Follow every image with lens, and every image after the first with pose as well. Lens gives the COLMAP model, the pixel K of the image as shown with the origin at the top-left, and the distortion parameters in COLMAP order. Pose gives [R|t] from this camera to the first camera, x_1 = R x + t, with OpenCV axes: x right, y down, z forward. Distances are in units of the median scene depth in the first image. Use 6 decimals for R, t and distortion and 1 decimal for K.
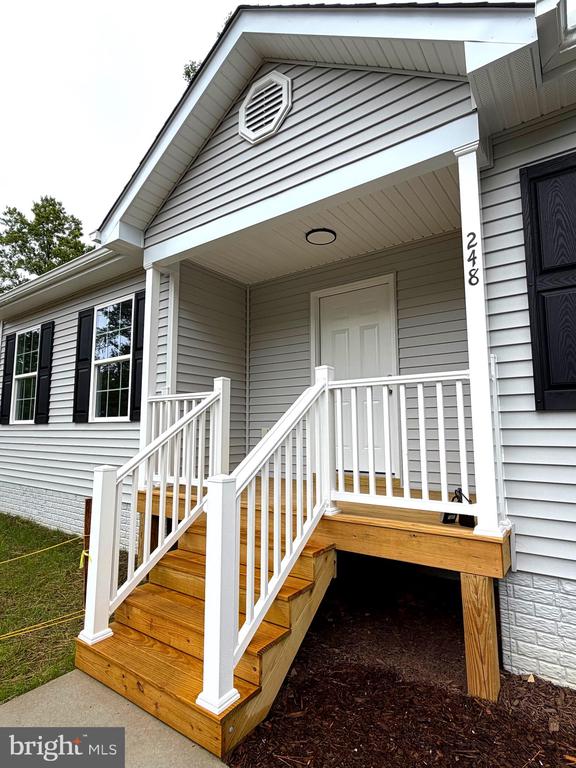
lens RADIAL K [[407.5, 0, 288.0], [0, 407.5, 384.0], [0, 0, 1]] dist [-0.003964, -0.001341]
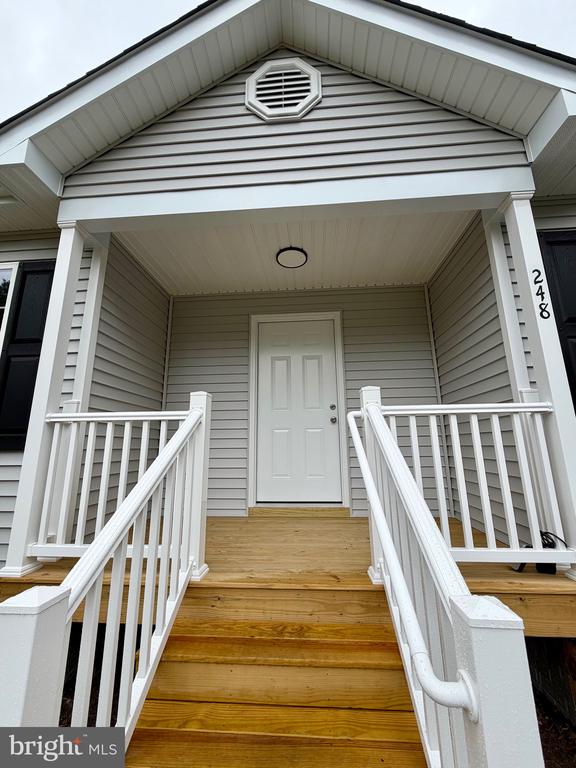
lens RADIAL K [[308.5, 0, 286.2], [0, 308.5, 380.1], [0, 0, 1]] dist [0.000388, 0.000168]
pose [[0.859081, 0.106645, 0.500607, -0.307003], [-0.050015, 0.990863, -0.125255, 0.023013], [-0.509391, 0.082566, 0.856565, 0.460620]]
